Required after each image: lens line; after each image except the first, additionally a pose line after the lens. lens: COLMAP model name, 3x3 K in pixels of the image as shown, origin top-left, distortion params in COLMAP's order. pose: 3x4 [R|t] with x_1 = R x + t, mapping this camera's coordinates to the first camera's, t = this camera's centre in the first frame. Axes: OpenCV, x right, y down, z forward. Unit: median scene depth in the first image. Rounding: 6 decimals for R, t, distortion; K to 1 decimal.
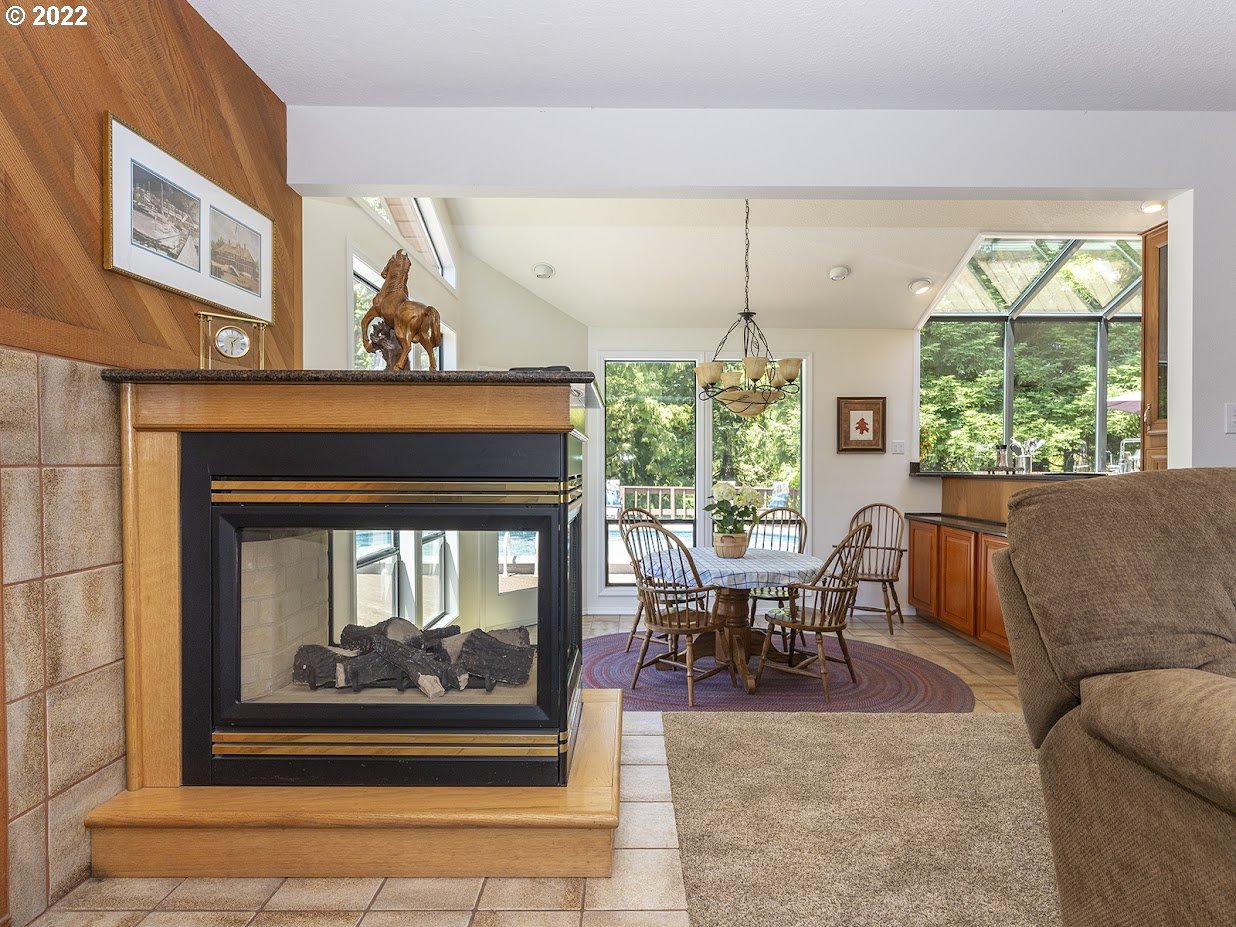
lens RADIAL K [[617.4, 0, 621.7], [0, 617.4, 477.6], [0, 0, 1]] dist [-0.001557, -0.000301]
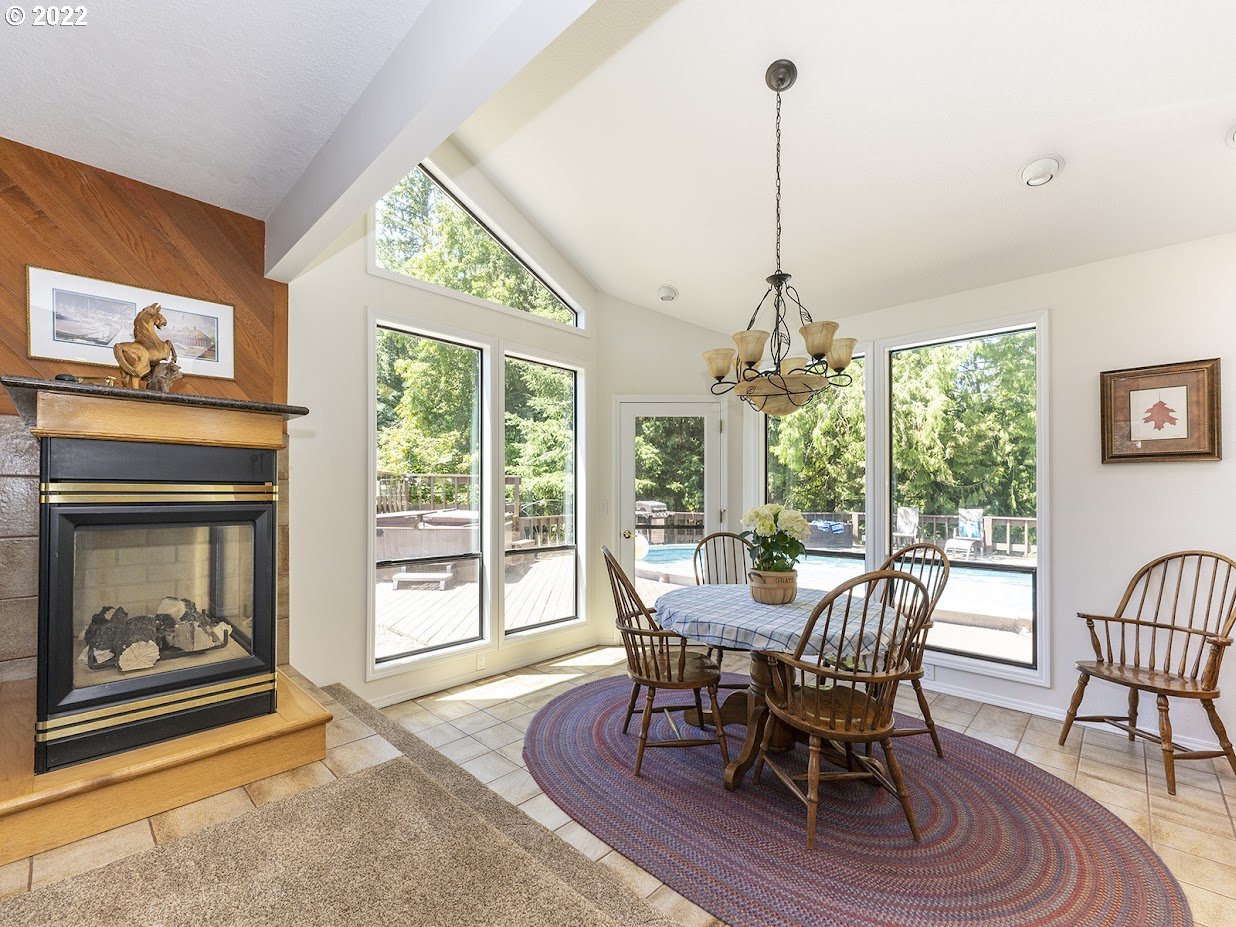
lens RADIAL K [[526.5, 0, 613.2], [0, 526.5, 488.2], [0, 0, 1]] dist [-0.008067, 0.000056]
pose [[0.726184, -0.004511, -0.687485, 0.399846], [-0.017442, 0.999536, -0.024983, 0.007816], [0.687279, 0.030133, 0.725769, 0.327790]]
